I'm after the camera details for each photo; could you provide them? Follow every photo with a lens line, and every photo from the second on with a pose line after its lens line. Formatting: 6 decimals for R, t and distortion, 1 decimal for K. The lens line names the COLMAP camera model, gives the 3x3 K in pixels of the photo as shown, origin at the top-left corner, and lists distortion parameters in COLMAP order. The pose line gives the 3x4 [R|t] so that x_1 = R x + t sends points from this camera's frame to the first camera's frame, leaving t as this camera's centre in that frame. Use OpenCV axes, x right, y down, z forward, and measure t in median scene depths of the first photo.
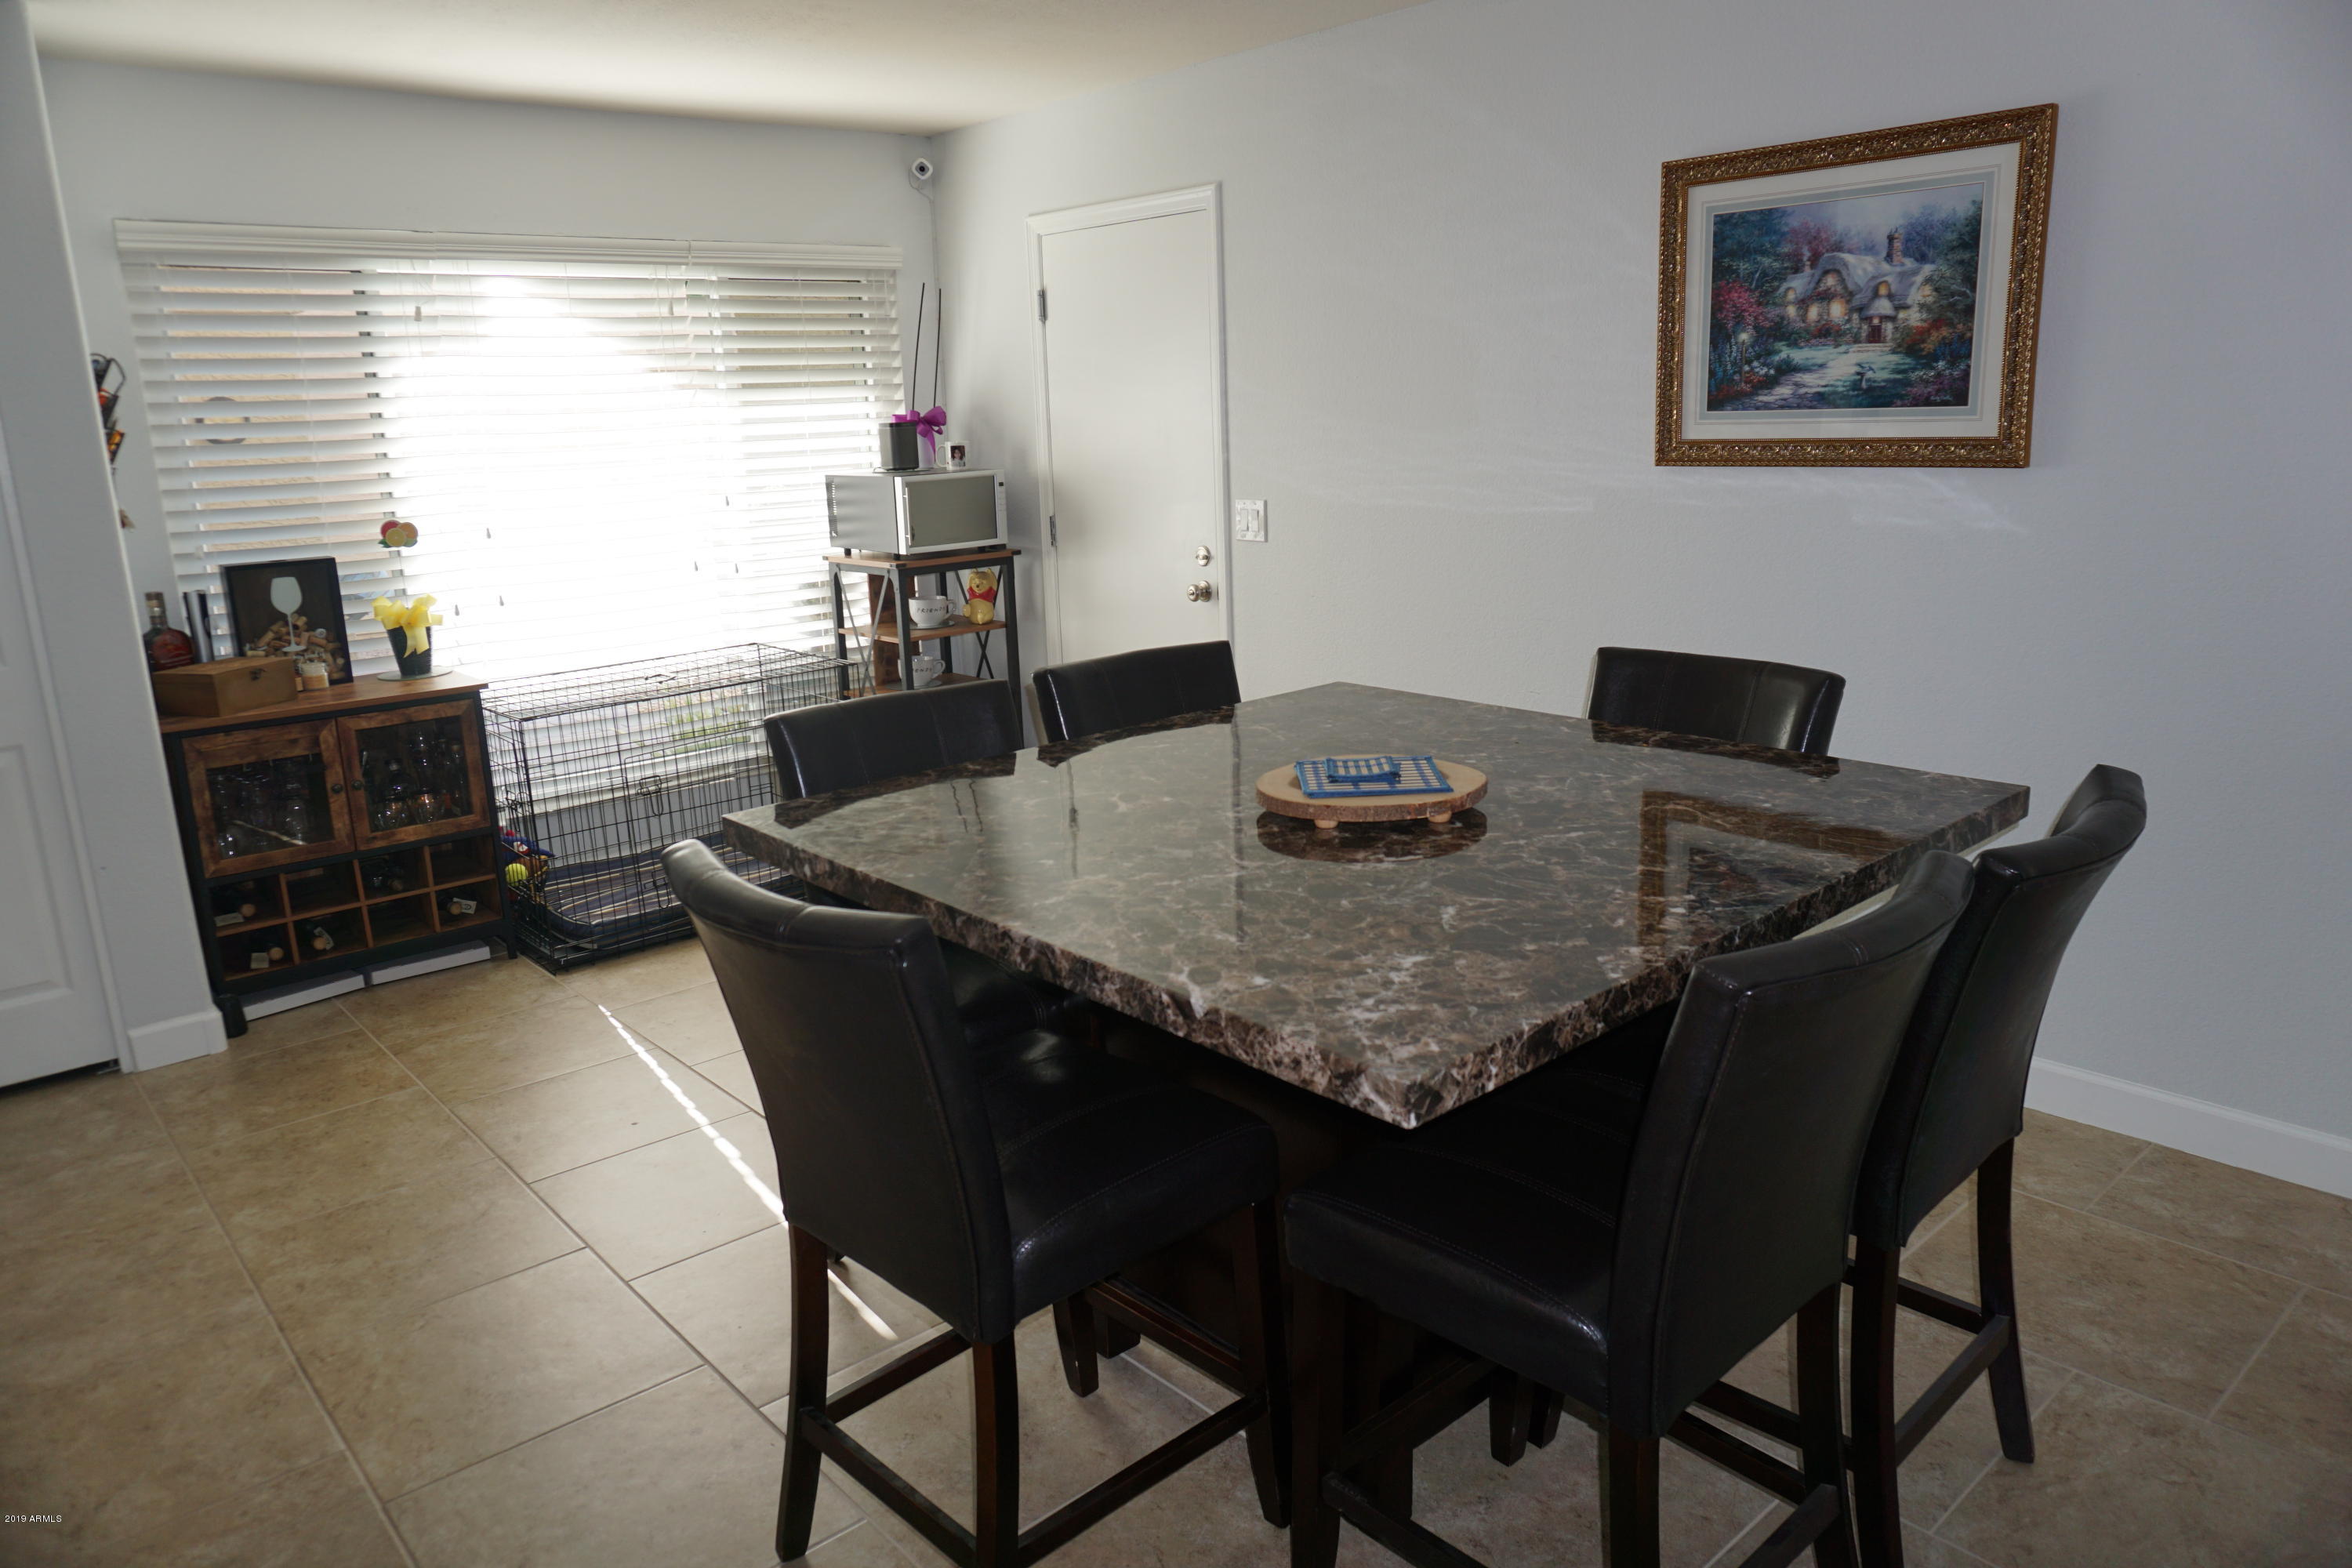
lens RADIAL K [[1567.5, 0, 1168.3], [0, 1567.5, 769.5], [0, 0, 1]] dist [-0.060952, 0.049827]
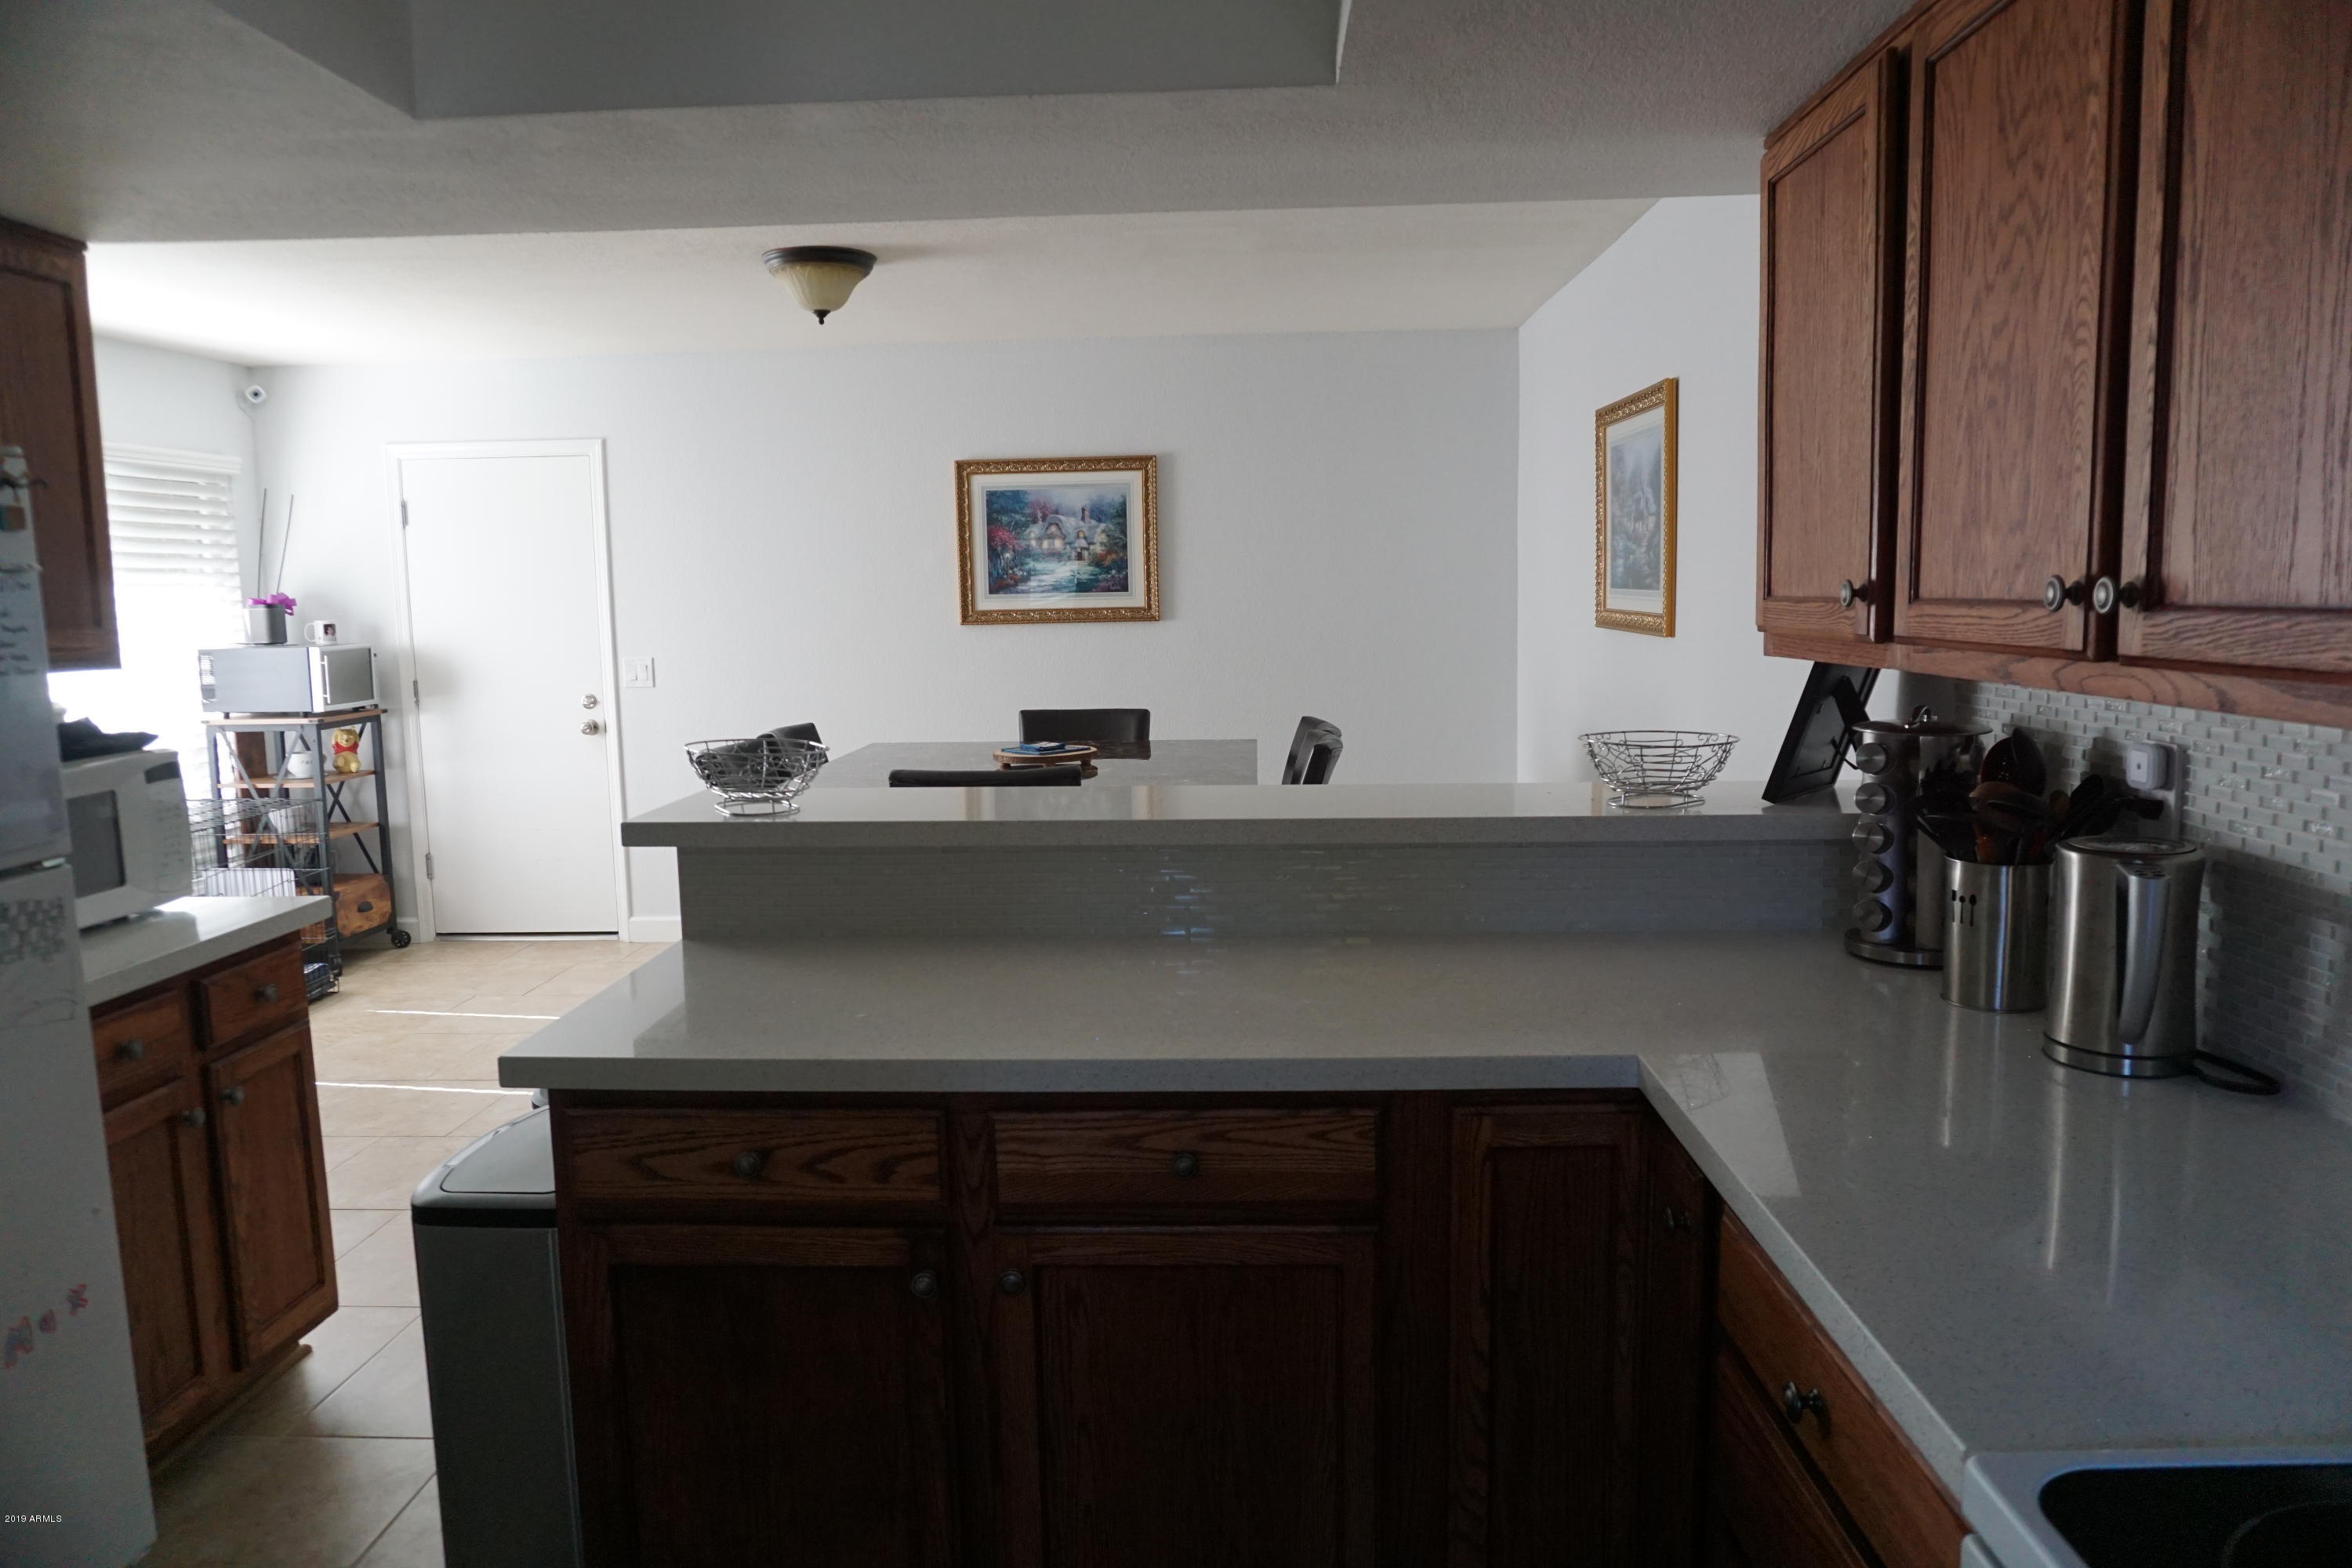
lens RADIAL K [[1567.5, 0, 1168.3], [0, 1567.5, 769.5], [0, 0, 1]] dist [-0.060952, 0.049827]
pose [[0.710488, -0.060914, 0.701068, -0.829717], [0.154190, 0.985513, -0.070633, 0.137884], [-0.686609, 0.158282, 0.709587, -0.429481]]
